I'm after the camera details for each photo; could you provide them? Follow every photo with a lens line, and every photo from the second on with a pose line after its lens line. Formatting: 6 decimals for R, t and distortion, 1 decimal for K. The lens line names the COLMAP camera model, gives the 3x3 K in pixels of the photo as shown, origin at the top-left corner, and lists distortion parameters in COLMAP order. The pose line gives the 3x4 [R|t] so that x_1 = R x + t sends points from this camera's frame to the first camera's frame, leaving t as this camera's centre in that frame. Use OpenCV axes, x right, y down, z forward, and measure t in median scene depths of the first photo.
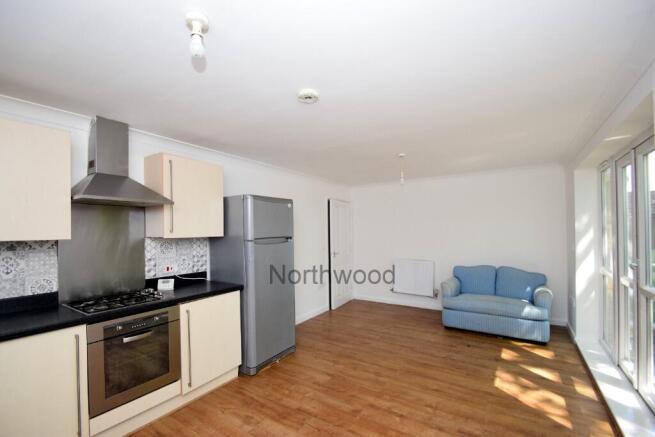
lens RADIAL K [[287.5, 0, 325.0], [0, 287.5, 229.8], [0, 0, 1]] dist [0.014661, -0.014843]
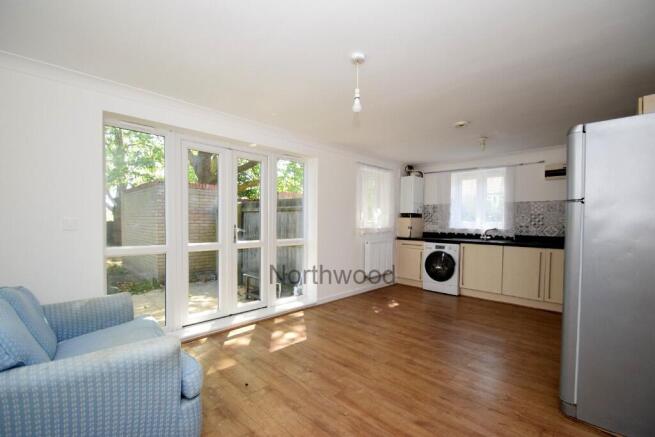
lens RADIAL K [[287.5, 0, 325.0], [0, 287.5, 229.8], [0, 0, 1]] dist [0.014661, -0.014843]
pose [[-0.978635, 0.002455, 0.205590, 0.277931], [0.007274, 0.999716, 0.022686, 0.083880], [-0.205476, 0.023696, -0.978375, 2.056735]]
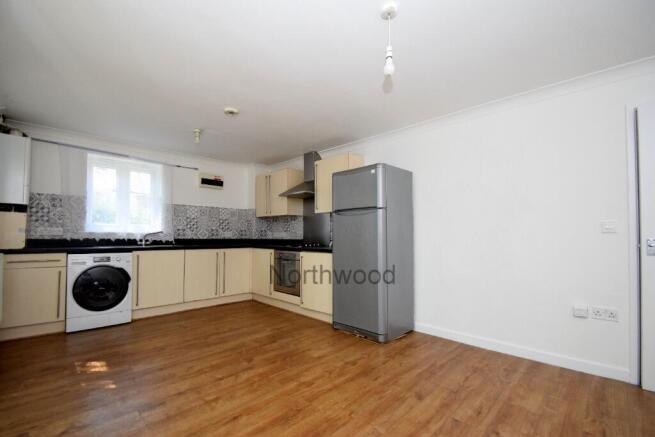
lens RADIAL K [[287.5, 0, 325.0], [0, 287.5, 229.8], [0, 0, 1]] dist [0.014661, -0.014843]
pose [[-0.198790, -0.005822, -0.980025, 0.963631], [0.002092, 0.999978, -0.006365, 0.124857], [0.980040, -0.003315, -0.198774, 1.289203]]
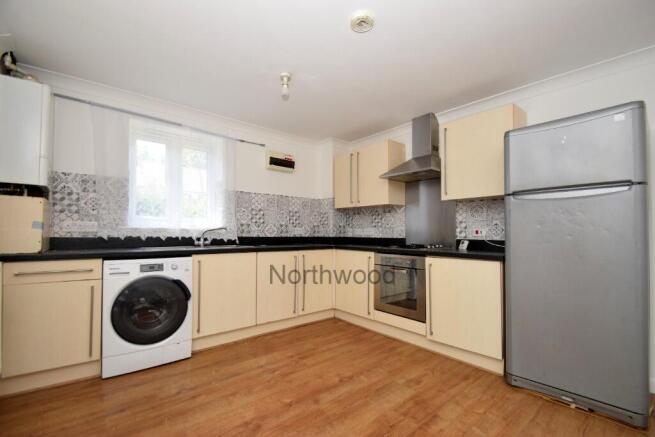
lens RADIAL K [[287.5, 0, 325.0], [0, 287.5, 229.8], [0, 0, 1]] dist [0.014661, -0.014843]
pose [[-0.279331, 0.003724, -0.960188, 0.602412], [0.002177, 0.999992, 0.003245, 0.129908], [0.960192, -0.001184, -0.279337, 0.820546]]
